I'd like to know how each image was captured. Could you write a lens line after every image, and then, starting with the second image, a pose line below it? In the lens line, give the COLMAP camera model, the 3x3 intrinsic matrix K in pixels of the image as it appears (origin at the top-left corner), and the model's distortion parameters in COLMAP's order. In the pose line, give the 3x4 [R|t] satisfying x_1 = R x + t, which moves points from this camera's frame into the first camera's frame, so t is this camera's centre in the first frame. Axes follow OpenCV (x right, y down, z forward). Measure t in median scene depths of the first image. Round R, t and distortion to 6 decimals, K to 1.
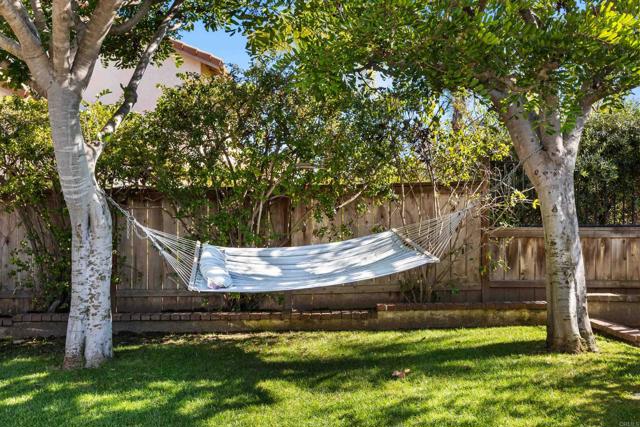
lens RADIAL K [[638.5, 0, 320.3], [0, 638.5, 212.7], [0, 0, 1]] dist [0.006609, 0.000000]
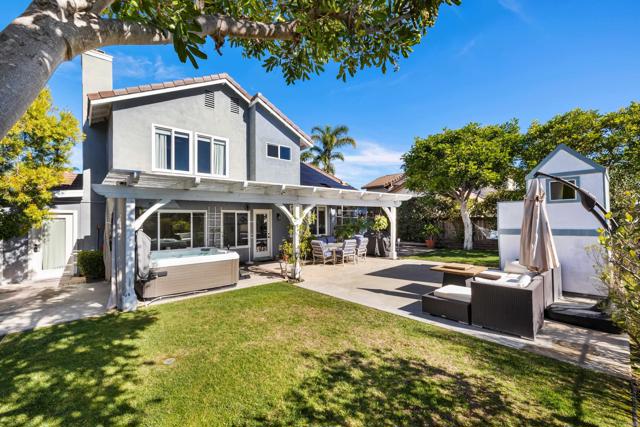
lens RADIAL K [[270.8, 0, 321.4], [0, 270.8, 211.8], [0, 0, 1]] dist [-0.003560, -0.000401]
pose [[0.664756, -0.014999, -0.746910, 0.479083], [0.004130, 0.999857, -0.016403, -0.061906], [0.747049, 0.007819, 0.664722, -1.318008]]
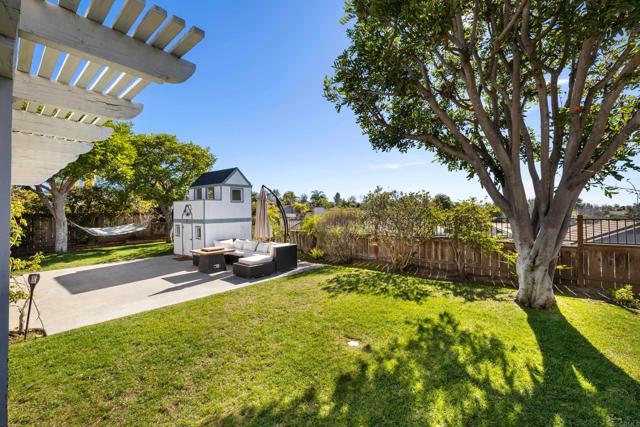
lens RADIAL K [[270.8, 0, 320.1], [0, 270.8, 213.7], [0, 0, 1]] dist [-0.003560, -0.000401]
pose [[0.656247, 0.002140, 0.754543, -0.518413], [0.002750, 0.999983, -0.005229, -0.031568], [-0.754541, 0.005506, 0.656230, -1.475180]]
